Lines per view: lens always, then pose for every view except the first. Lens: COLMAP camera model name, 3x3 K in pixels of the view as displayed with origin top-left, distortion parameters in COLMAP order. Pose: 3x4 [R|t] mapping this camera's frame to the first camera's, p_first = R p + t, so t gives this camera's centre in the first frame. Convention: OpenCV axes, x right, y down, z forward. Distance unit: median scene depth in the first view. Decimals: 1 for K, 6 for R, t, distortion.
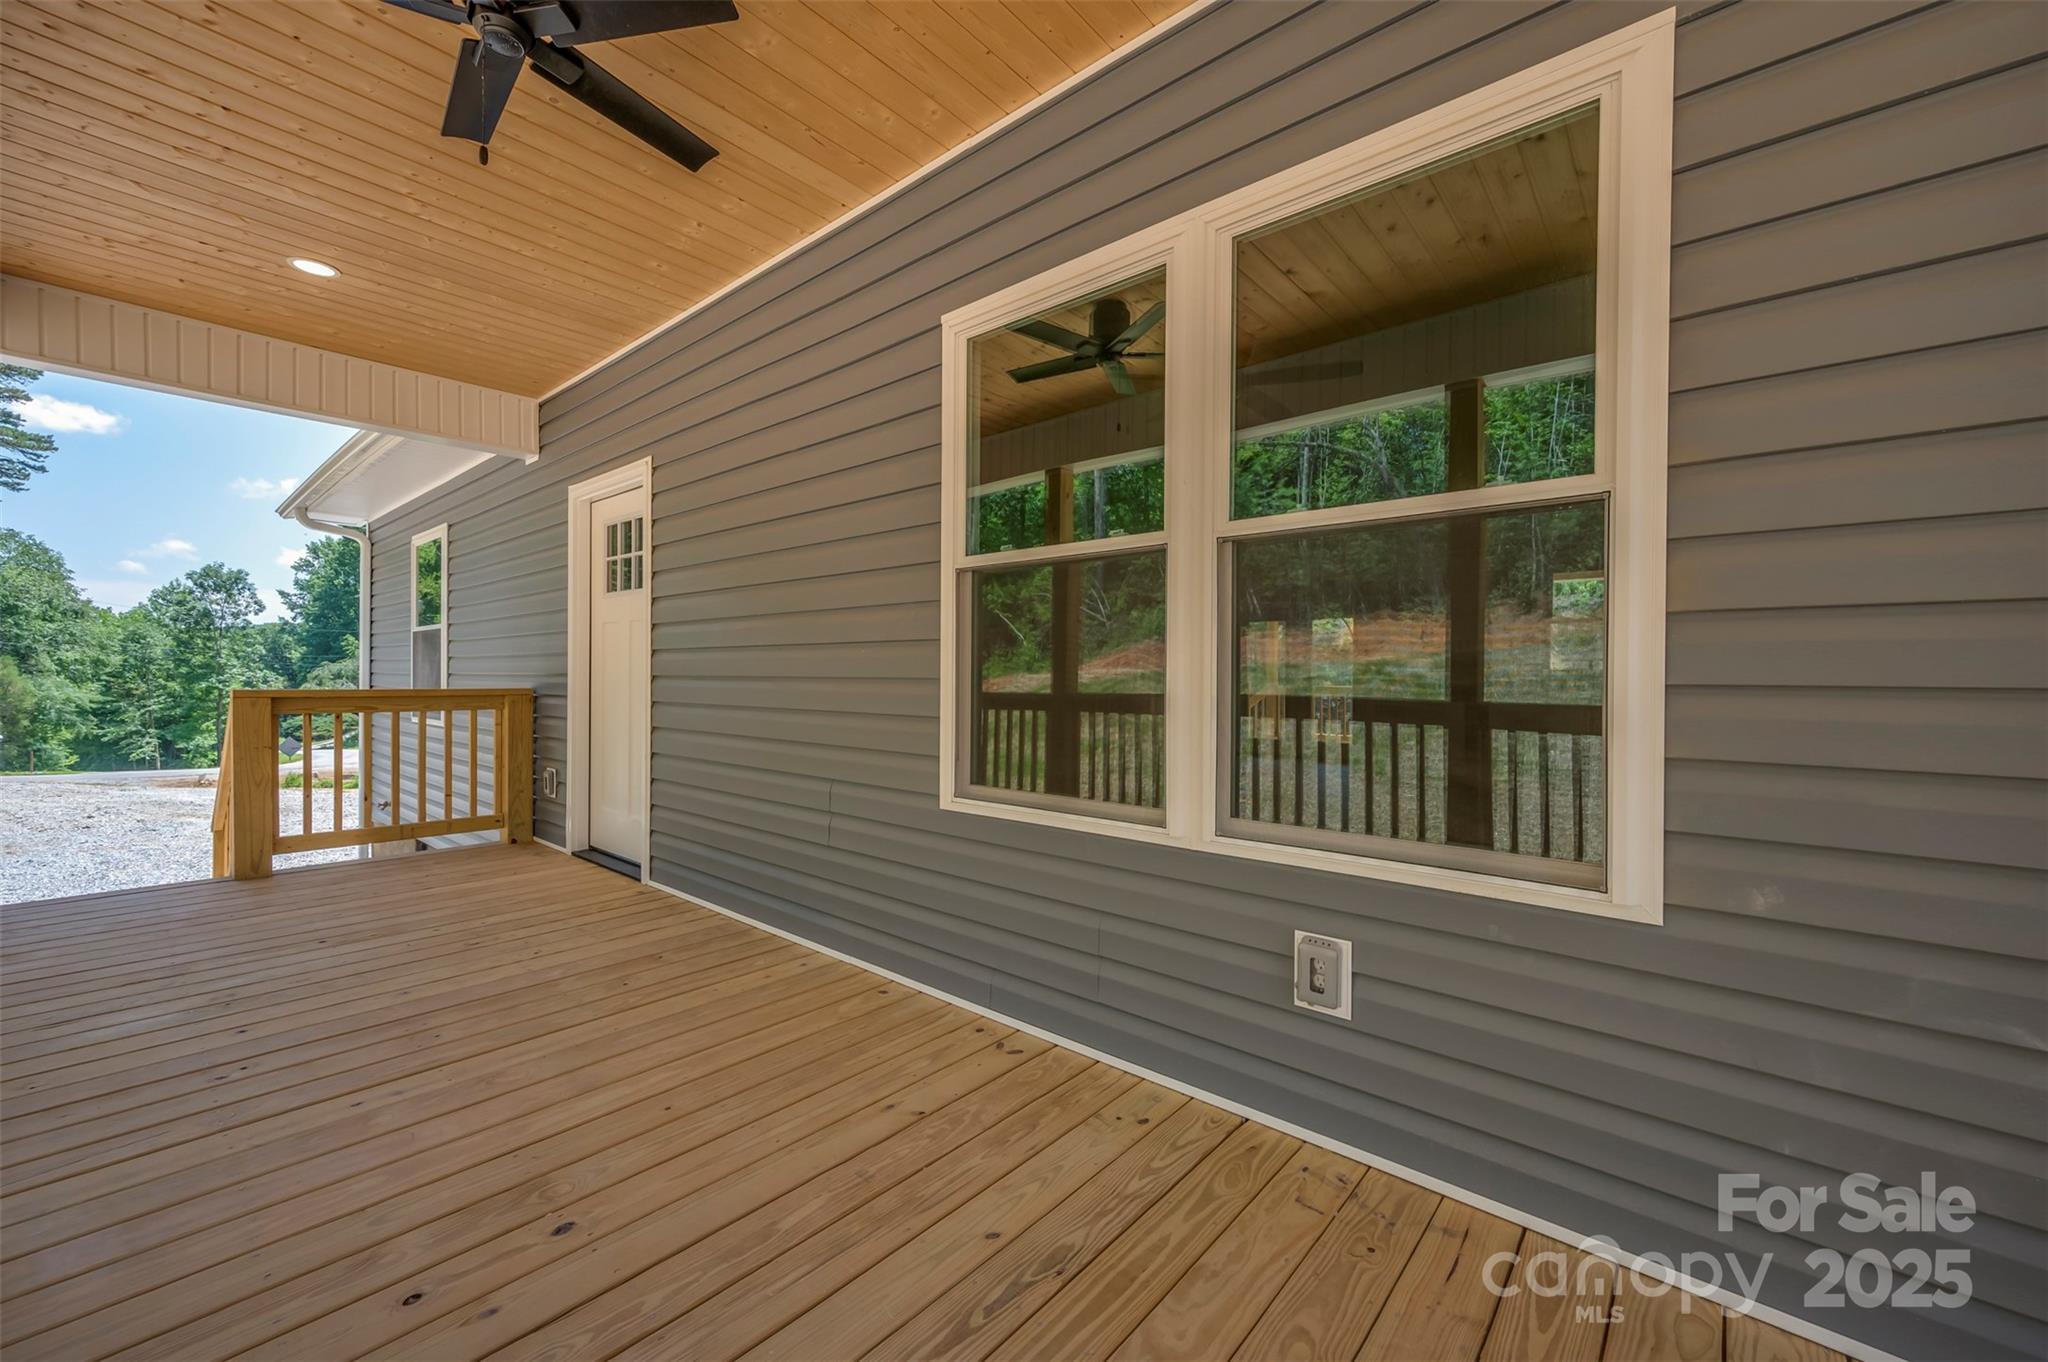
lens RADIAL K [[799.9, 0, 1029.5], [0, 799.9, 683.2], [0, 0, 1]] dist [0.000601, -0.000475]
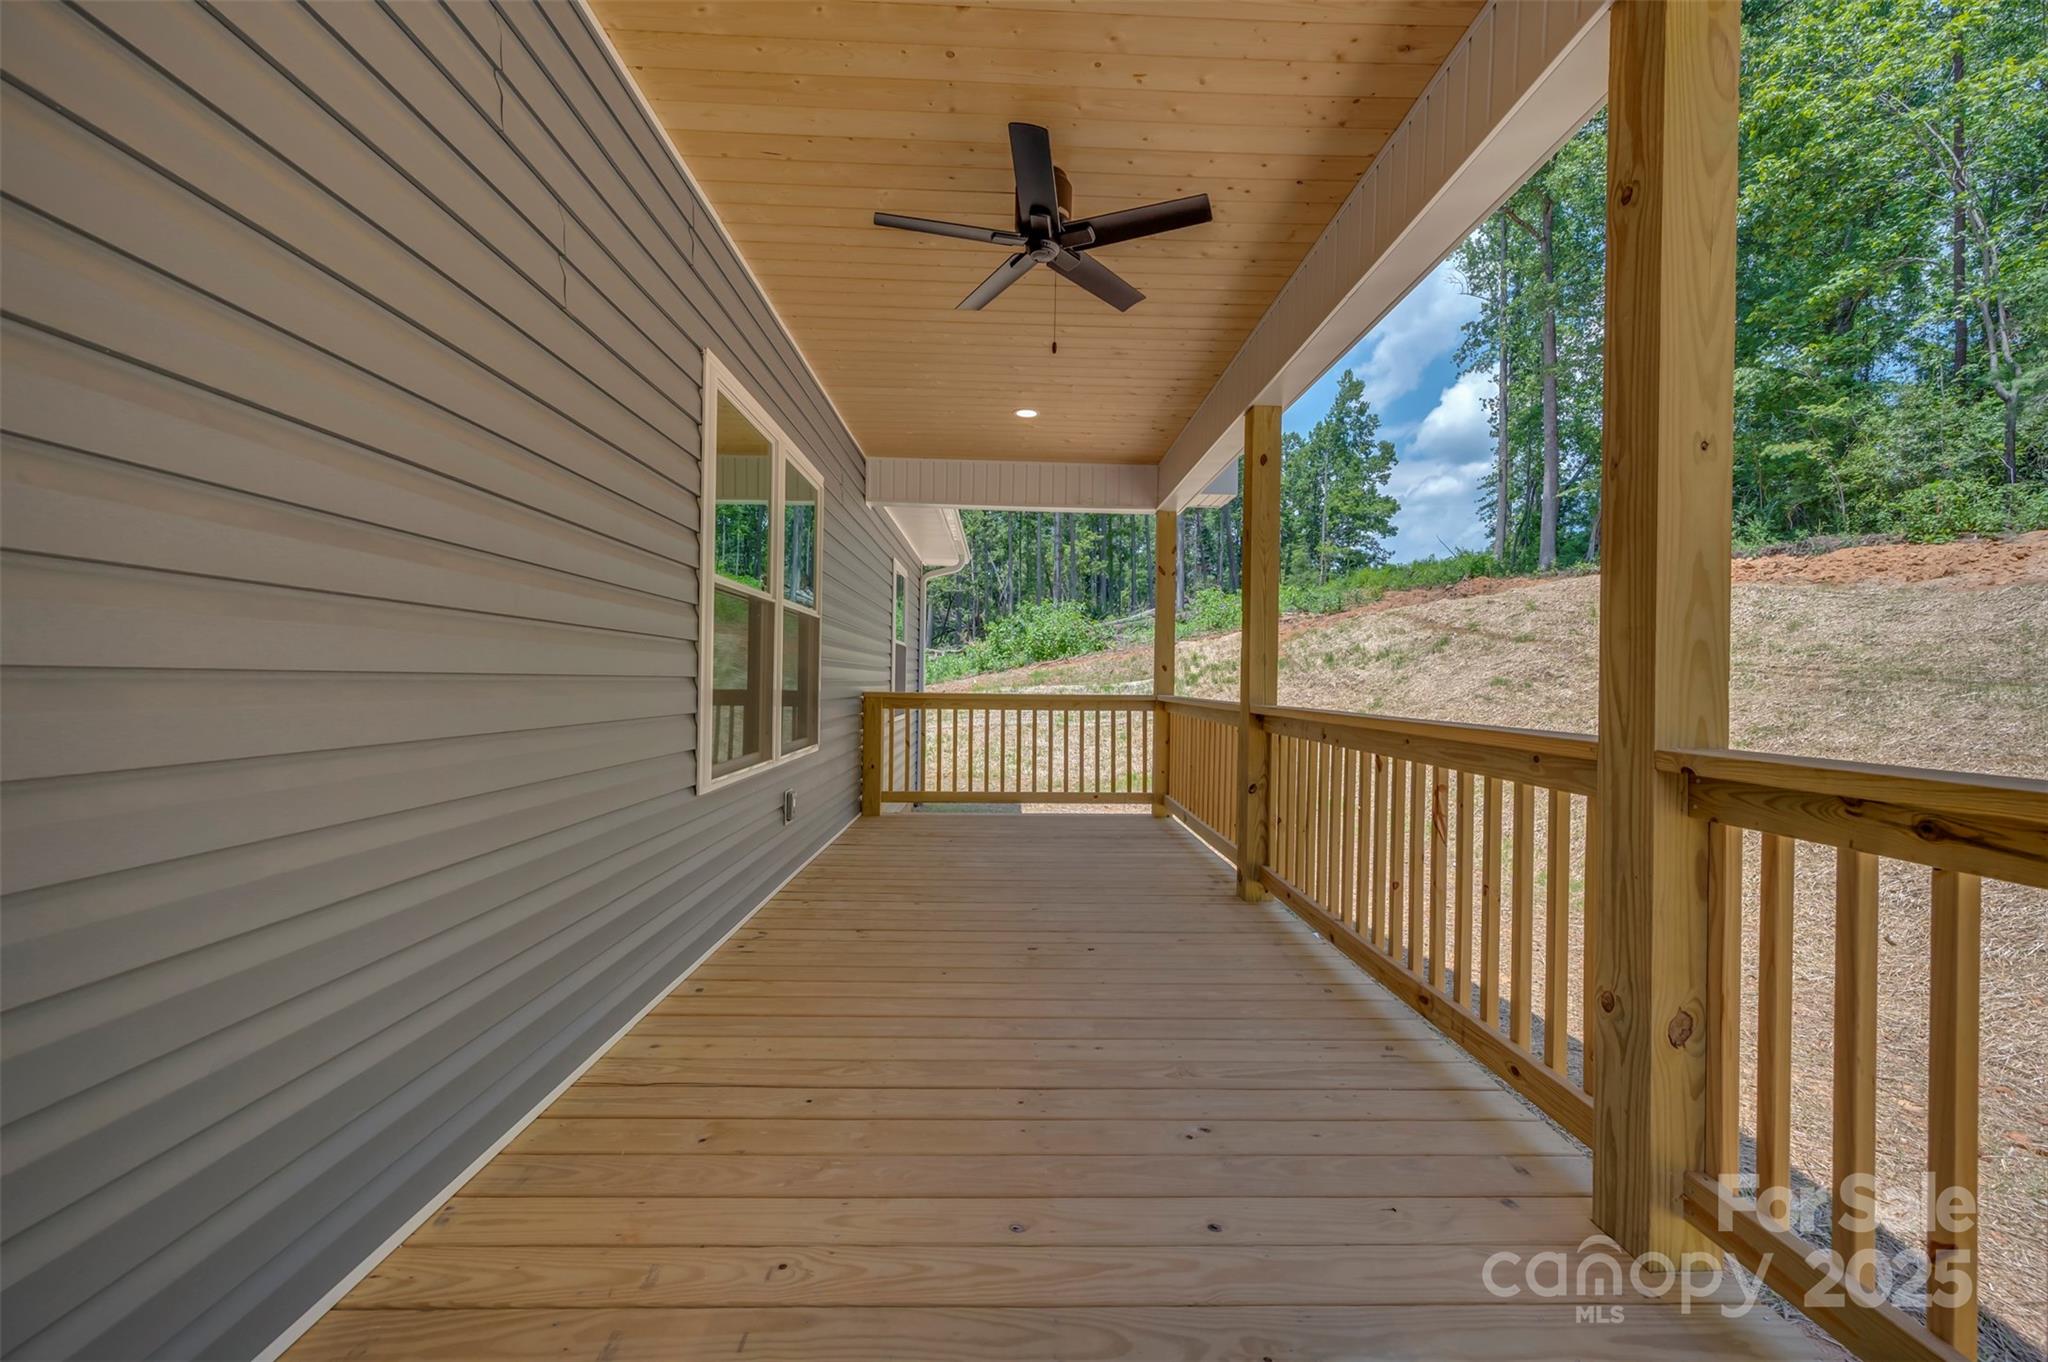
lens RADIAL K [[799.9, 0, 1029.5], [0, 799.9, 683.2], [0, 0, 1]] dist [0.000601, -0.000475]
pose [[-0.679737, -0.017707, 0.733242, -1.106612], [-0.018417, 0.999805, 0.007070, -0.012107], [-0.733225, -0.008698, -0.679931, 1.281146]]
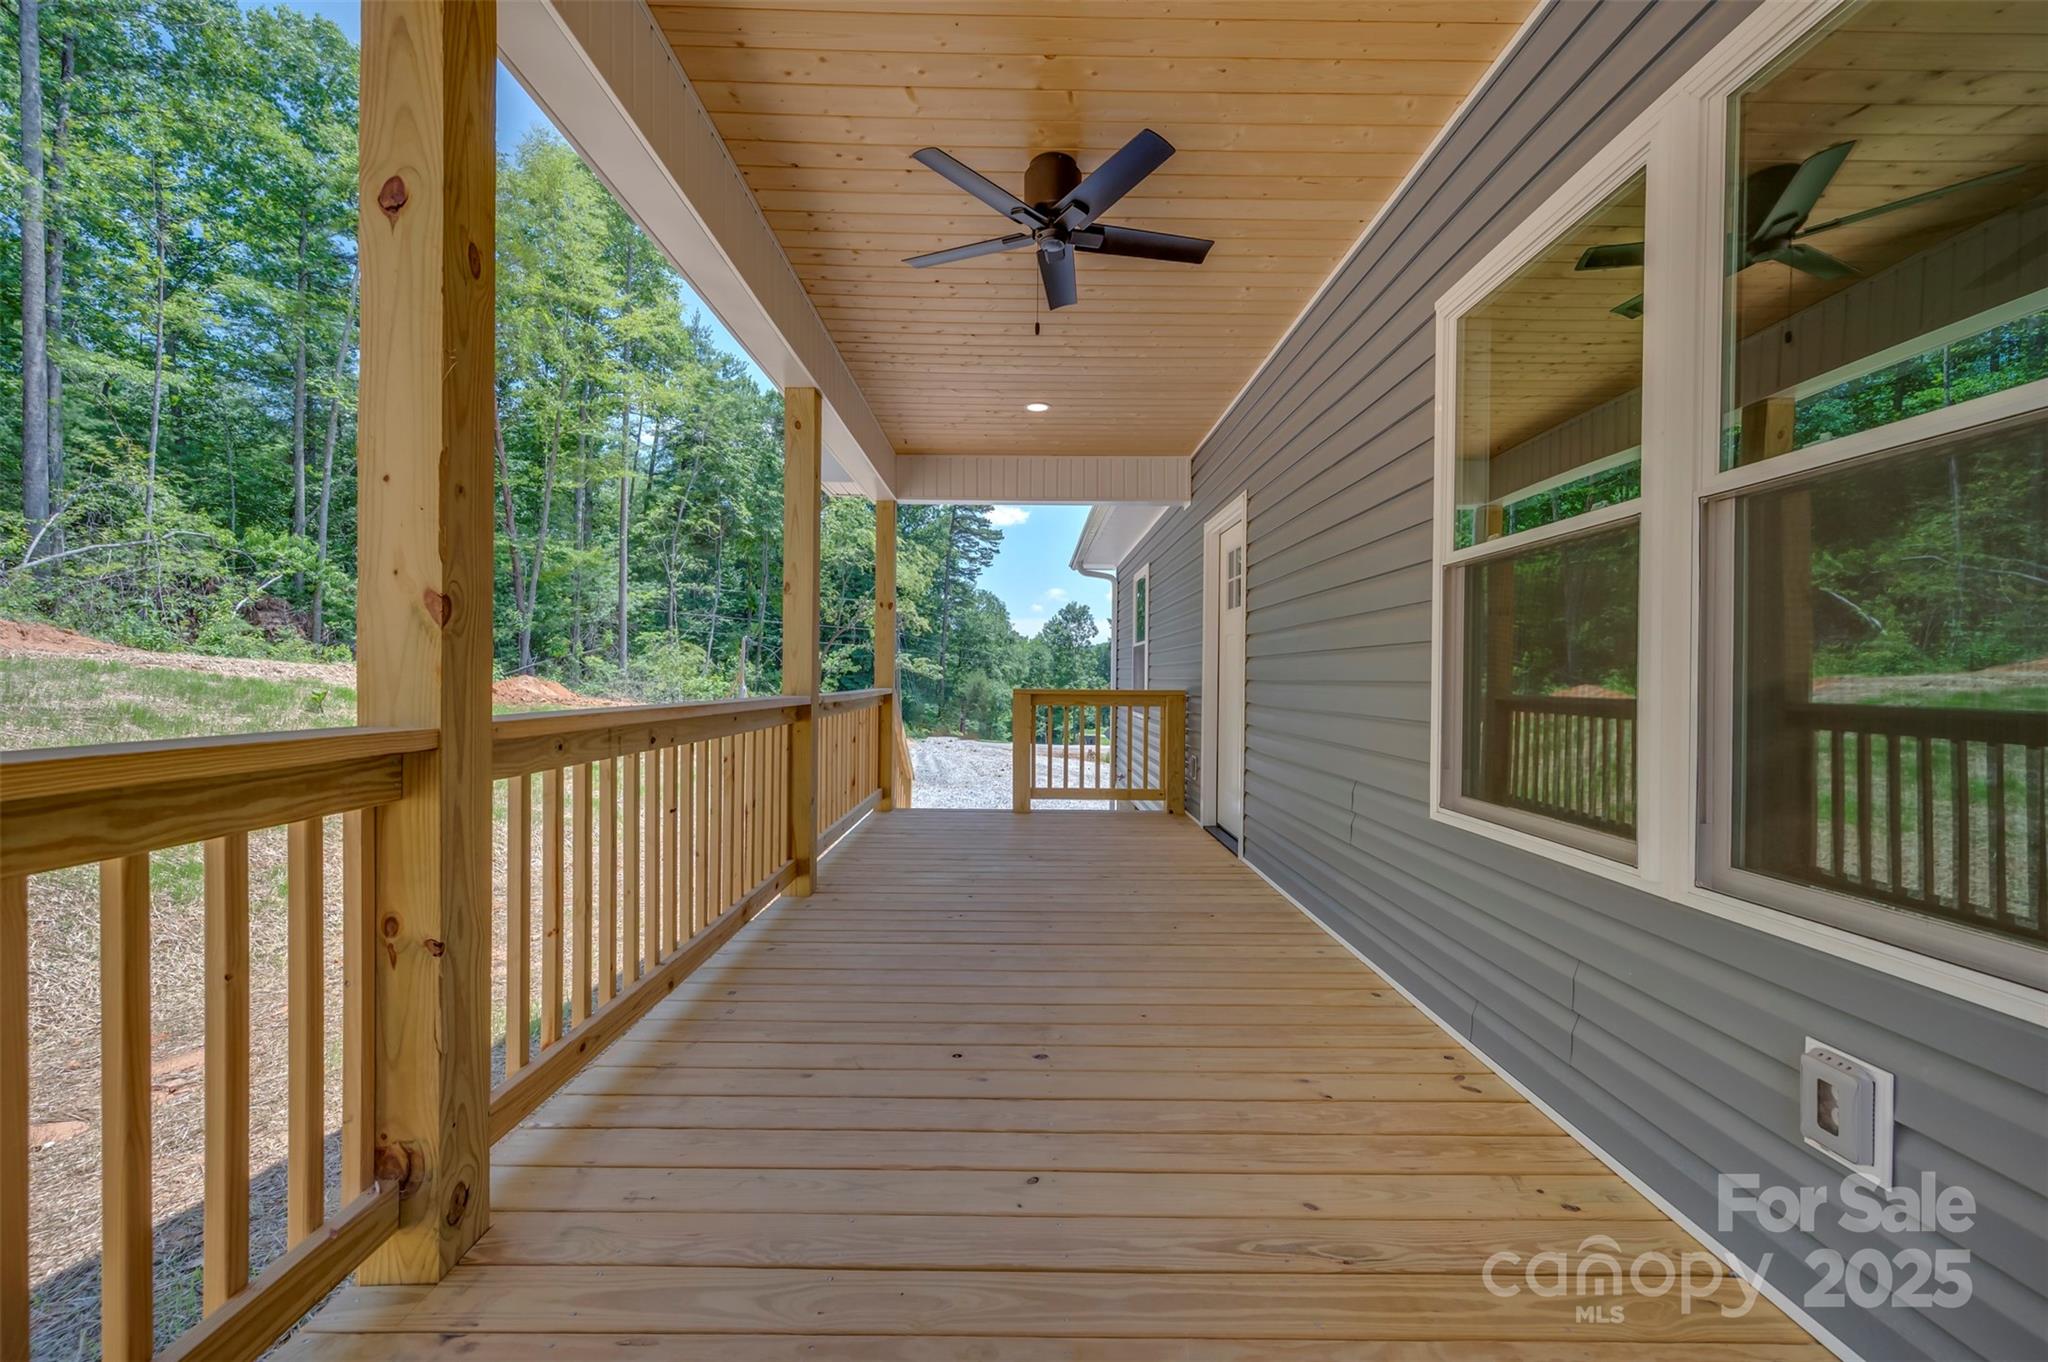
lens RADIAL K [[799.9, 0, 1029.5], [0, 799.9, 683.2], [0, 0, 1]] dist [0.000601, -0.000475]
pose [[0.658720, 0.001801, -0.752386, 0.264151], [-0.006285, 0.999975, -0.003108, 0.001505], [0.752362, 0.006776, 0.658715, 0.008584]]
